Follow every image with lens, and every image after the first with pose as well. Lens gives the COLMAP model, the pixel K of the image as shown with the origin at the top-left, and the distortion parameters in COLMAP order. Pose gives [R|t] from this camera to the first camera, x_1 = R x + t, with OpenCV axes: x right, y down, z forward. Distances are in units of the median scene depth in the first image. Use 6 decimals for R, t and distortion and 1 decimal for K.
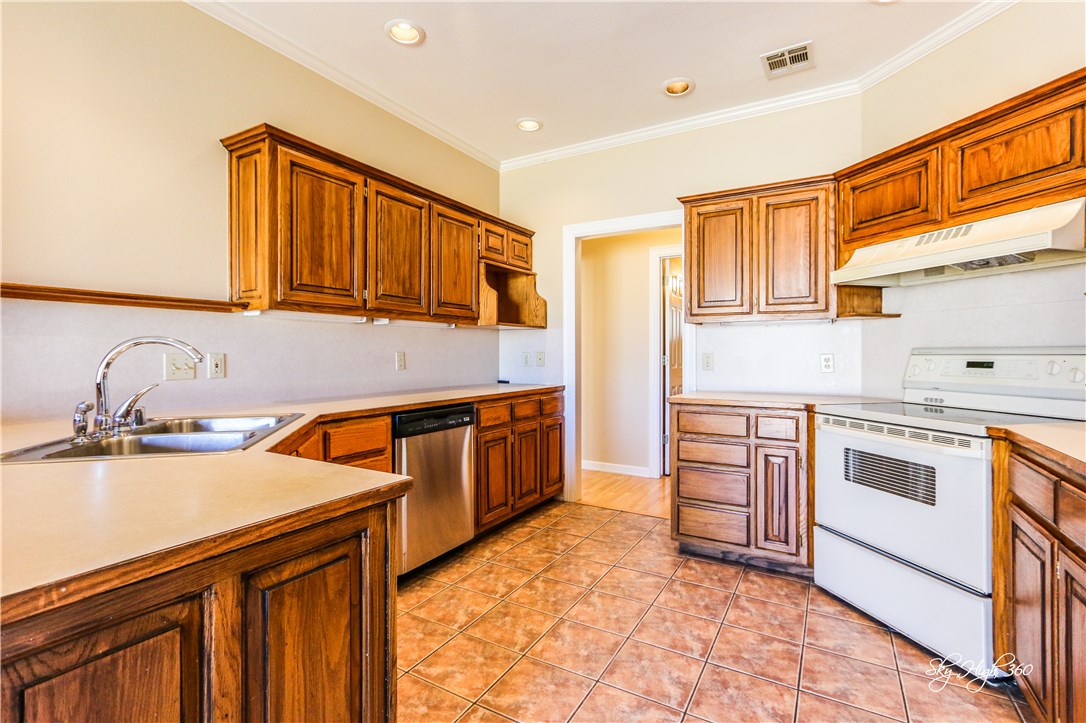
lens RADIAL K [[506.3, 0, 541.8], [0, 506.3, 355.1], [0, 0, 1]] dist [0.004831, 0.000308]
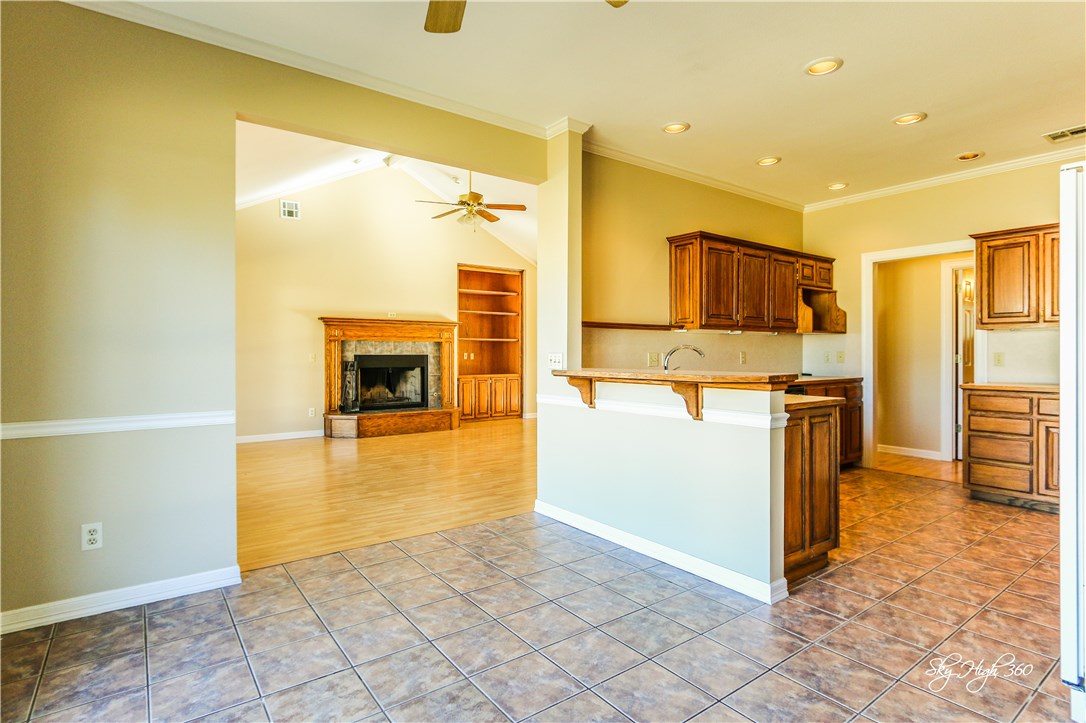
lens RADIAL K [[551.0, 0, 541.7], [0, 551.0, 353.5], [0, 0, 1]] dist [-0.002281, -0.000313]
pose [[0.917817, 0.000796, -0.397002, -0.194489], [-0.001326, 0.999999, -0.001060, 0.001727], [0.397001, 0.001499, 0.917817, -0.795720]]
